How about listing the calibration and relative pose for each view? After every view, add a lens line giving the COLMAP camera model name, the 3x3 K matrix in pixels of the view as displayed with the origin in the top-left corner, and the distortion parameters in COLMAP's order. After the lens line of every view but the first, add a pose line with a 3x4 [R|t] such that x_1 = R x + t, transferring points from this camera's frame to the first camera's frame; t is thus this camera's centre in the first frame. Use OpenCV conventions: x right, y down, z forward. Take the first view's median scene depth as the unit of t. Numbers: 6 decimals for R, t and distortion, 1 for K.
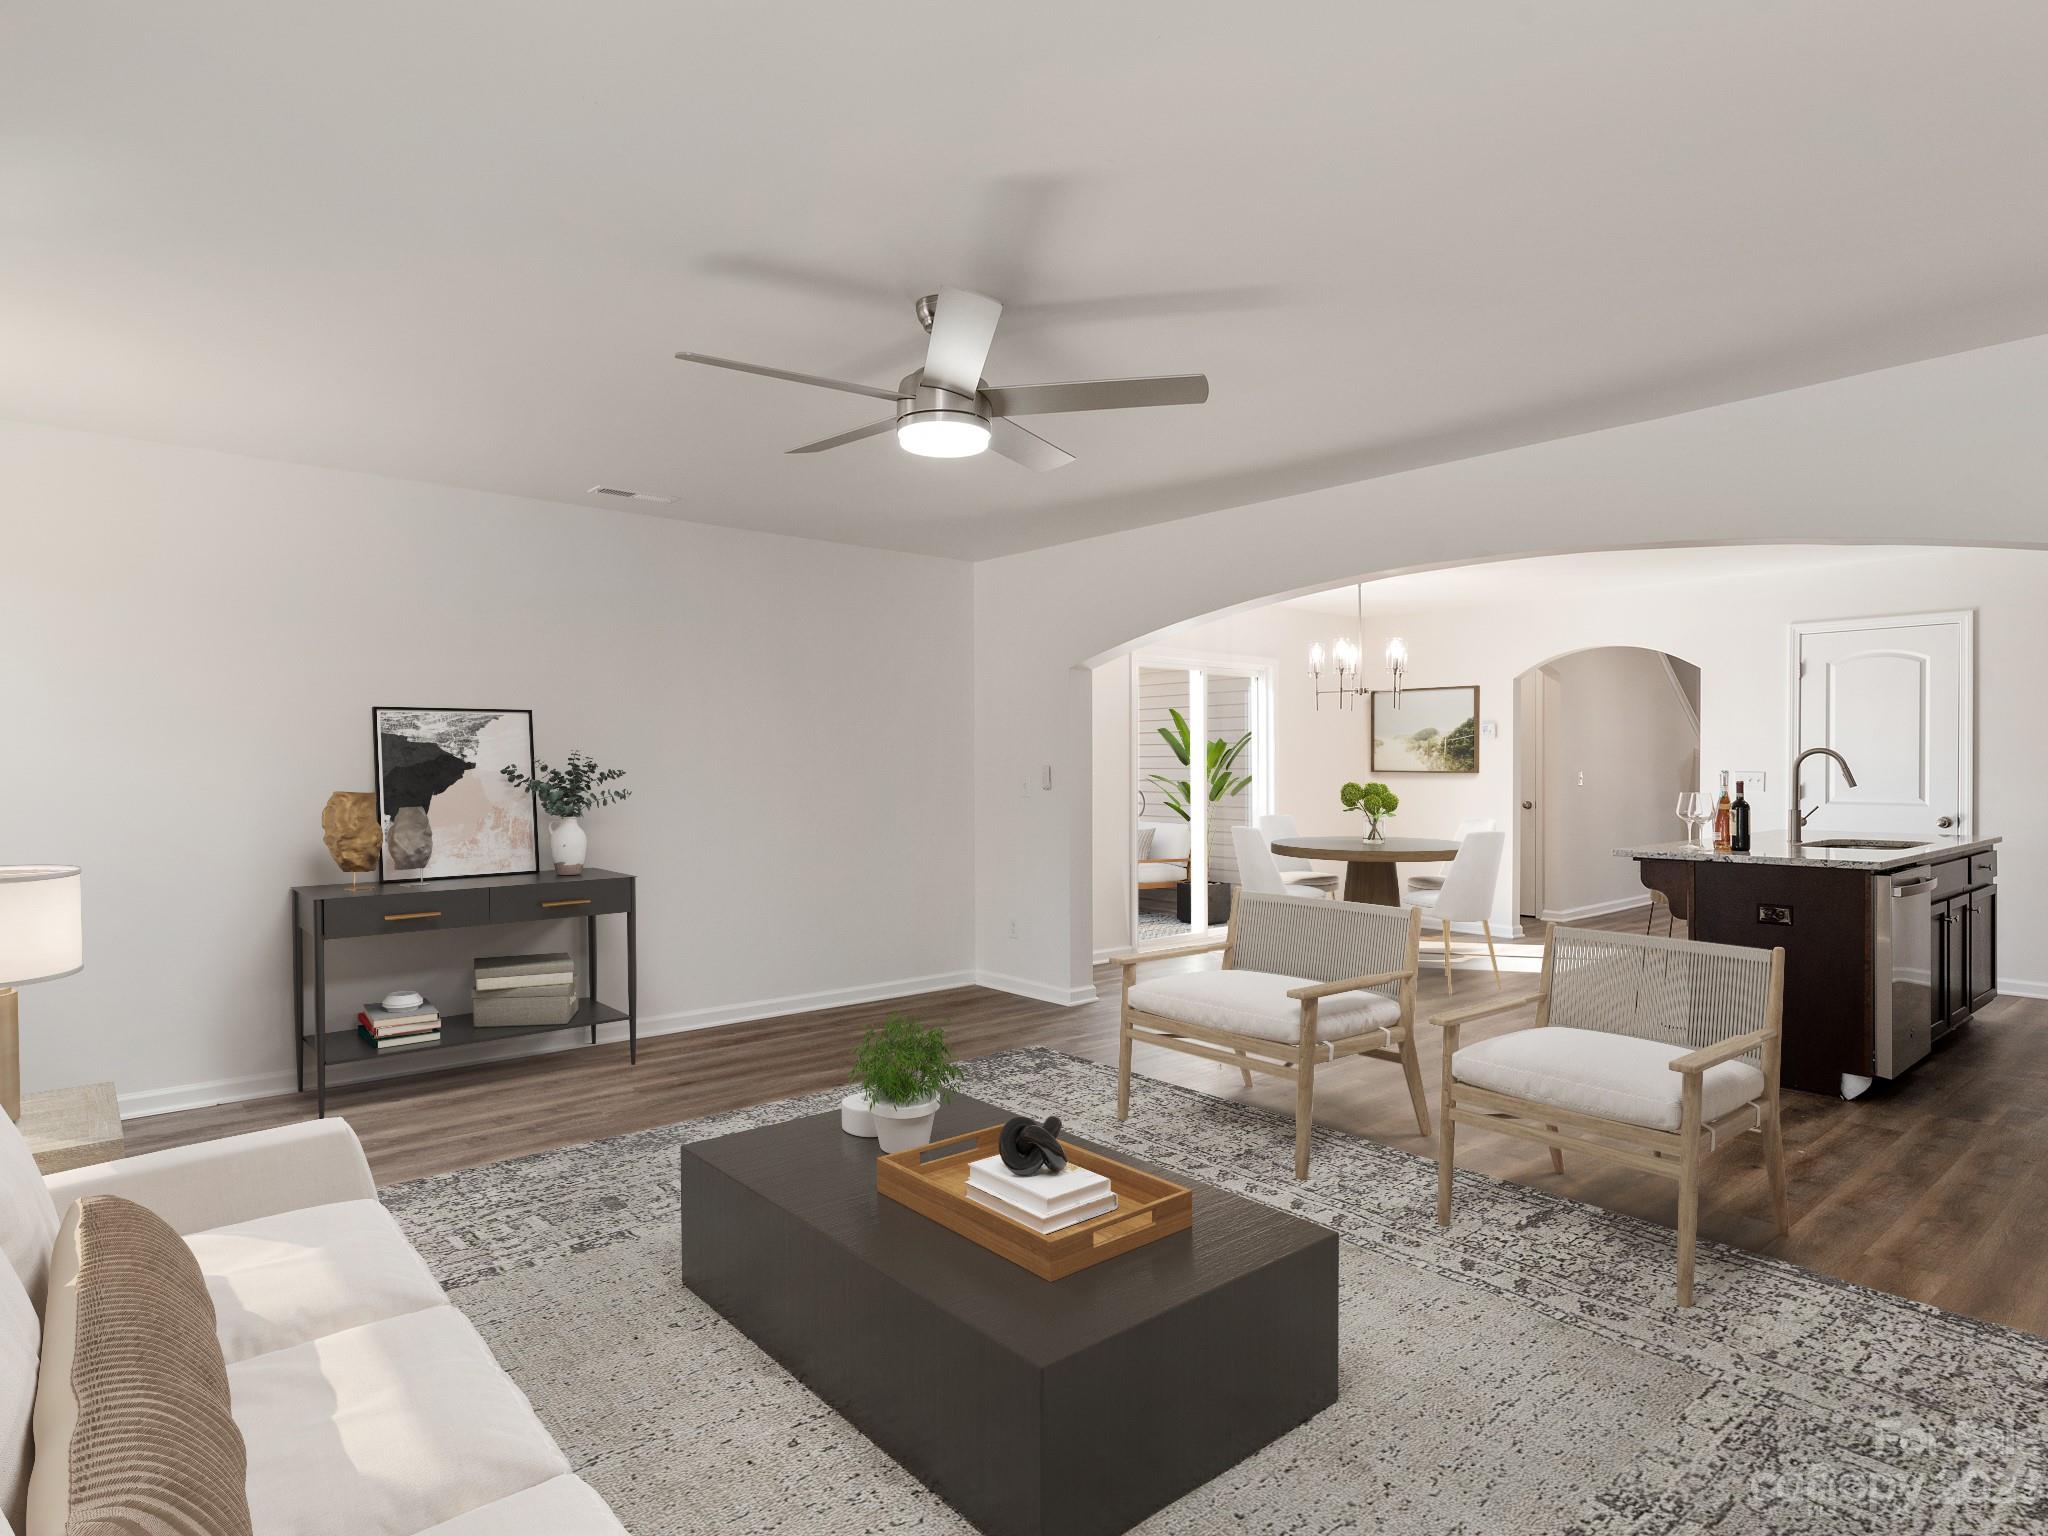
lens RADIAL K [[1147.6, 0, 1019.2], [0, 1147.6, 789.3], [0, 0, 1]] dist [-0.000078, -0.000040]
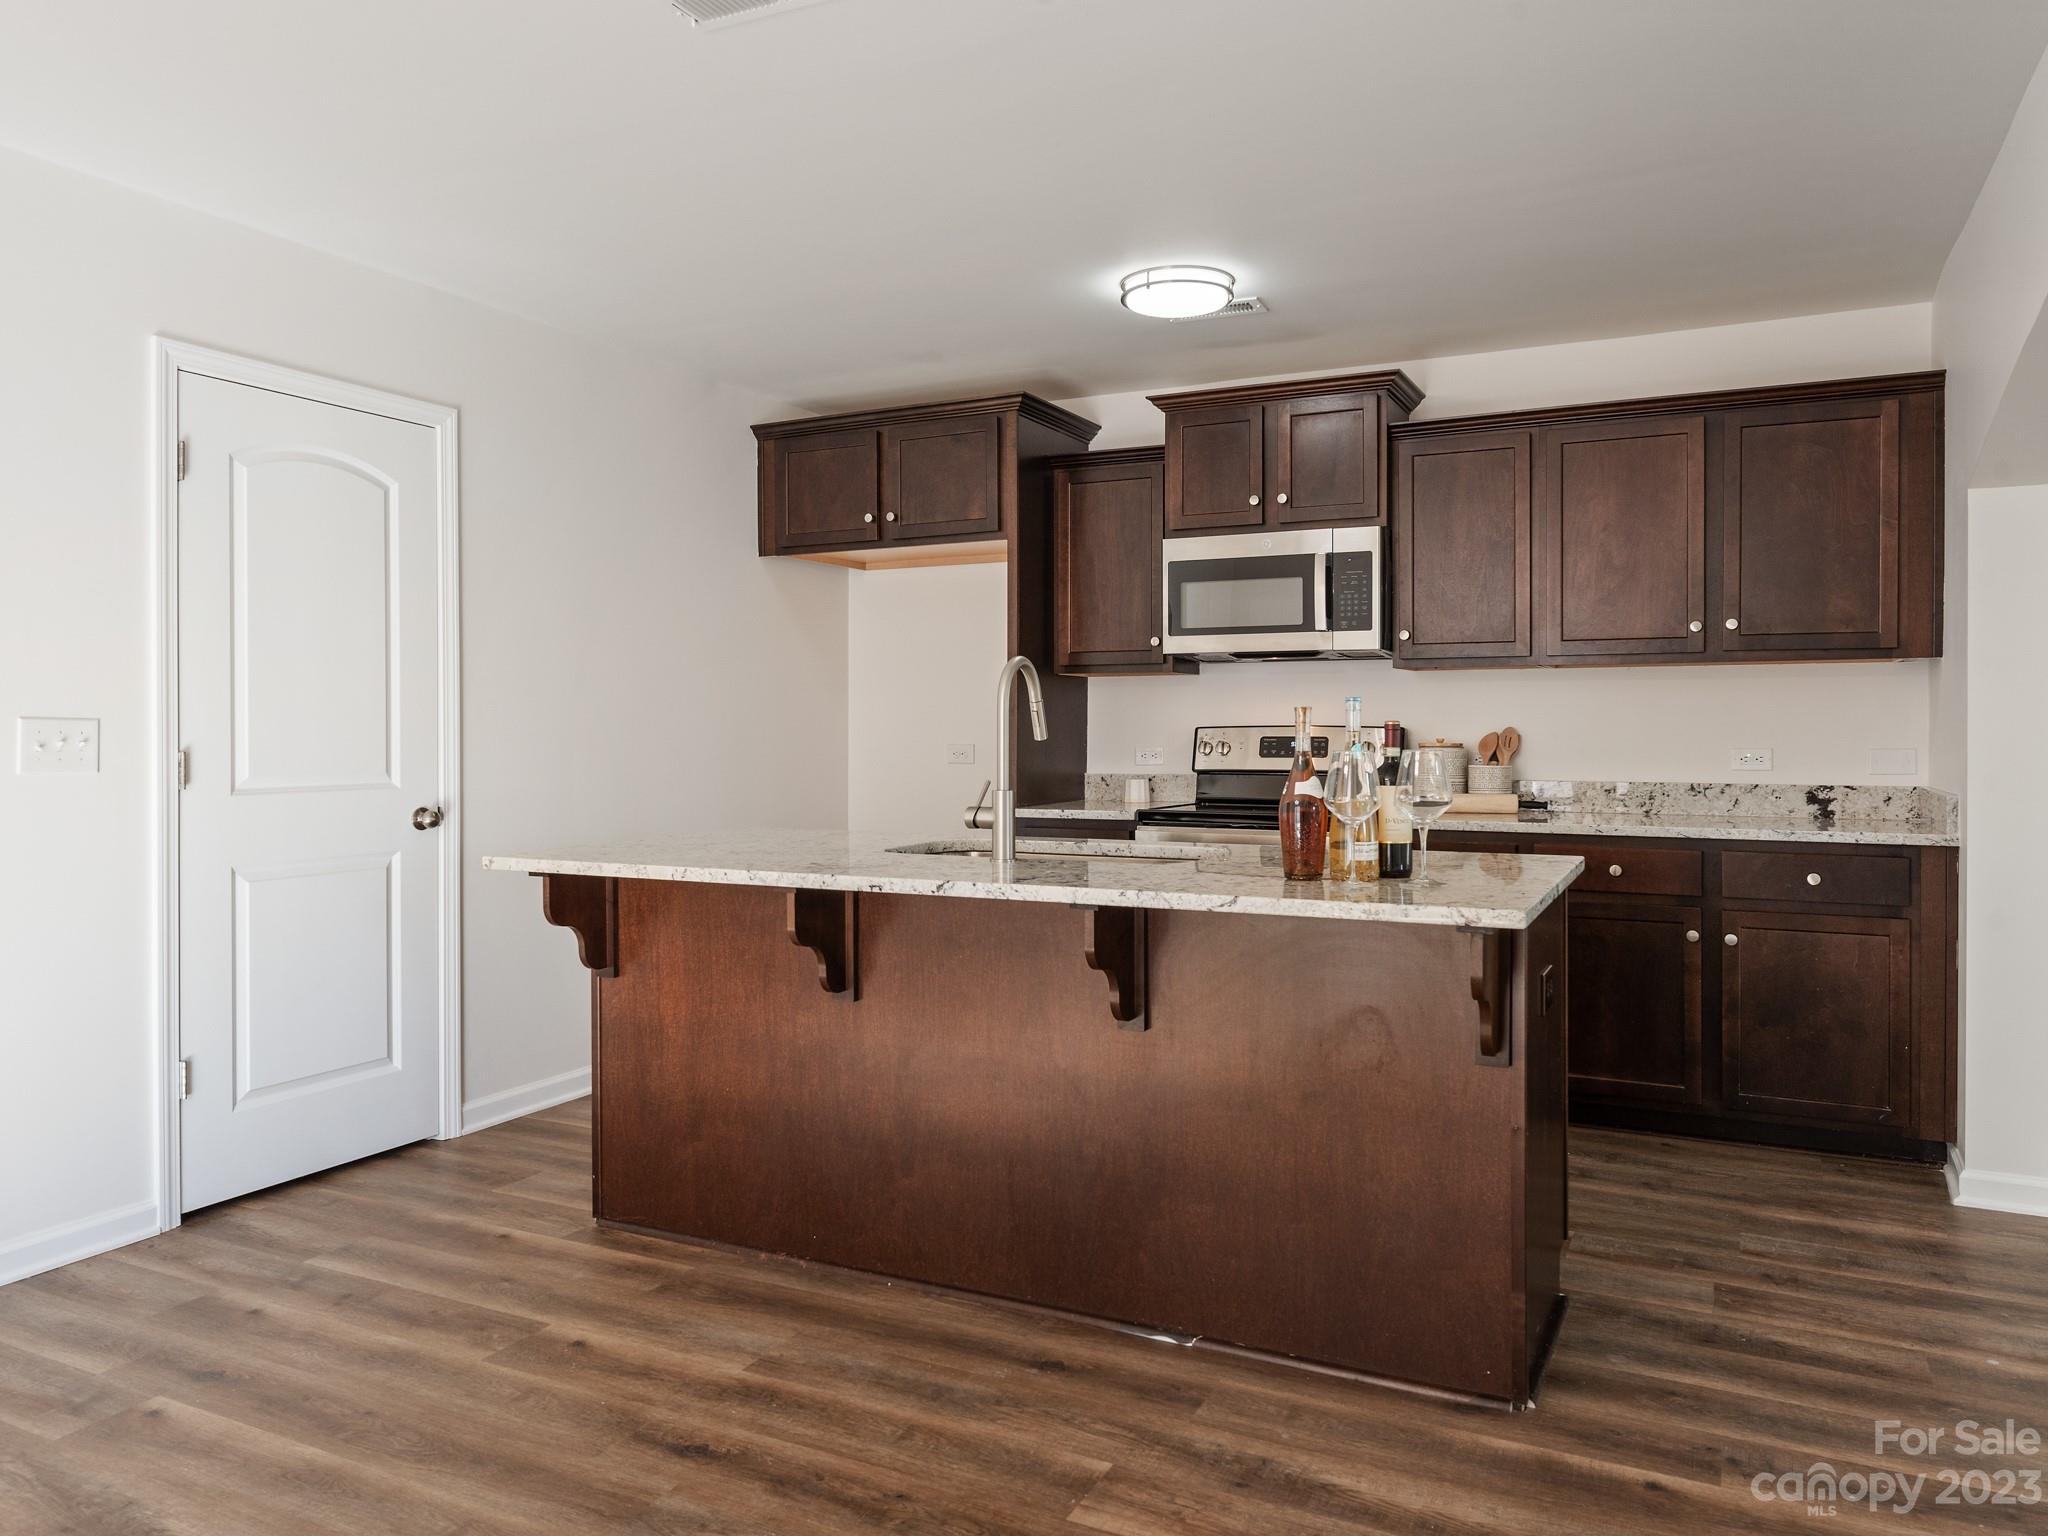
lens RADIAL K [[1398.4, 0, 1024.8], [0, 1398.4, 753.4], [0, 0, 1]] dist [-0.004897, -0.000292]
pose [[-0.395921, -0.010590, 0.918223, 0.140906], [0.023317, 0.999495, 0.021581, -0.007377], [-0.917988, 0.029955, -0.395475, 1.004867]]
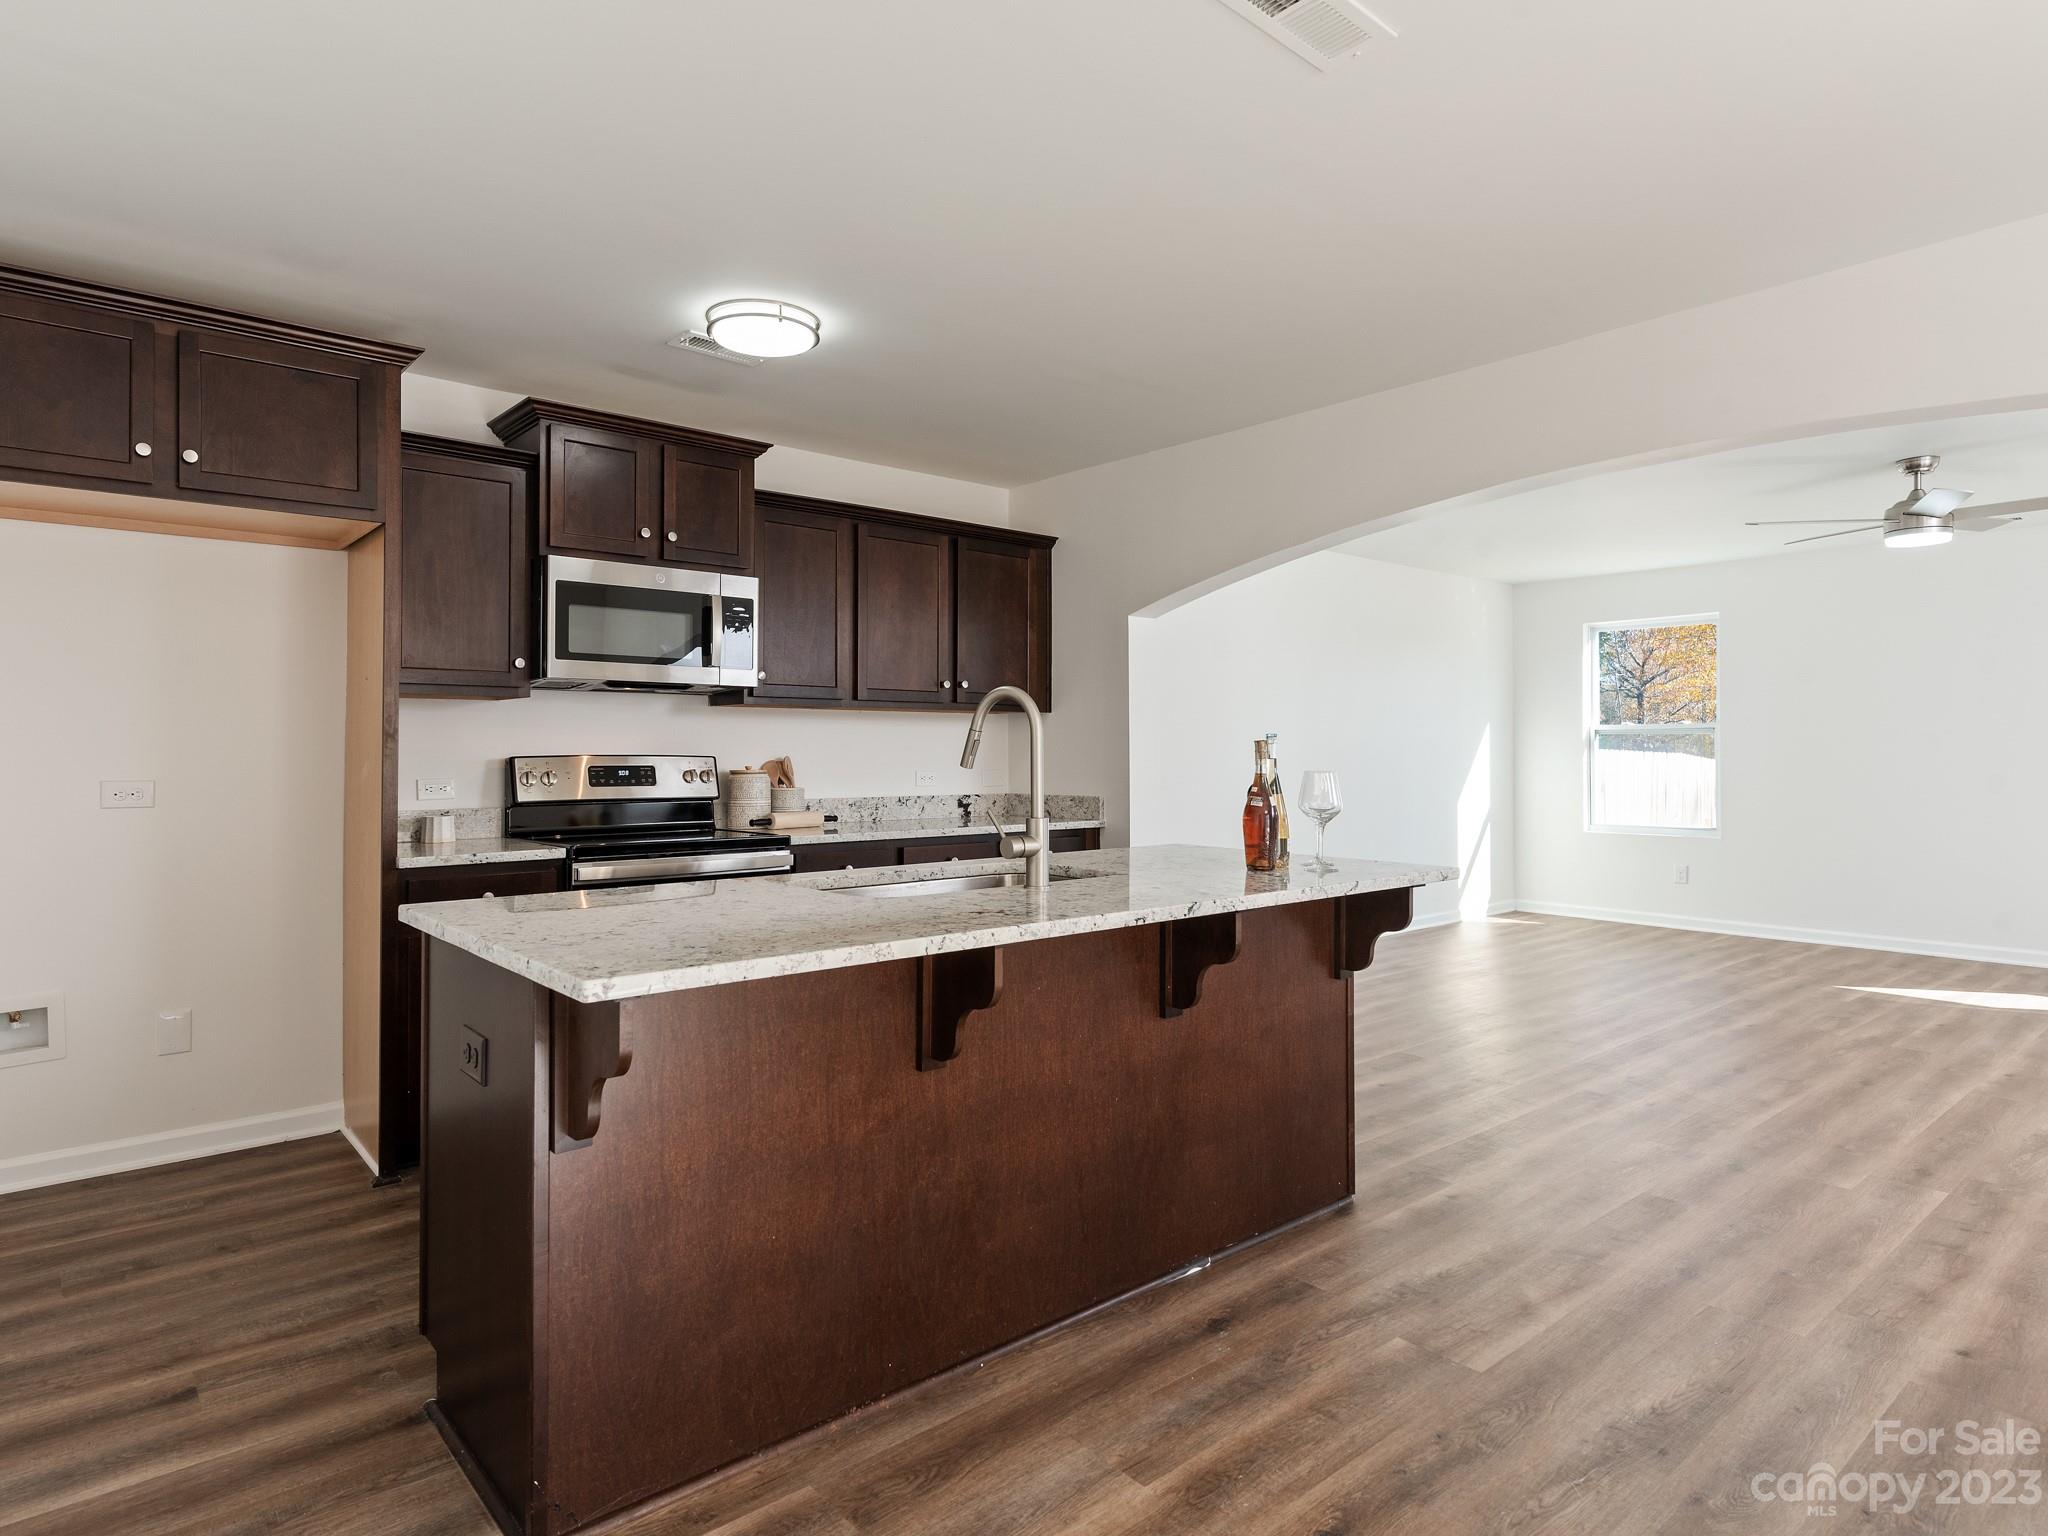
lens RADIAL K [[1147.6, 0, 1012.3], [0, 1147.6, 752.6], [0, 0, 1]] dist [-0.000078, -0.000040]
pose [[-0.999958, 0.007746, 0.004896, 0.569308], [0.007842, 0.999772, 0.019880, -0.015095], [-0.004741, 0.019918, -0.999790, 1.212095]]
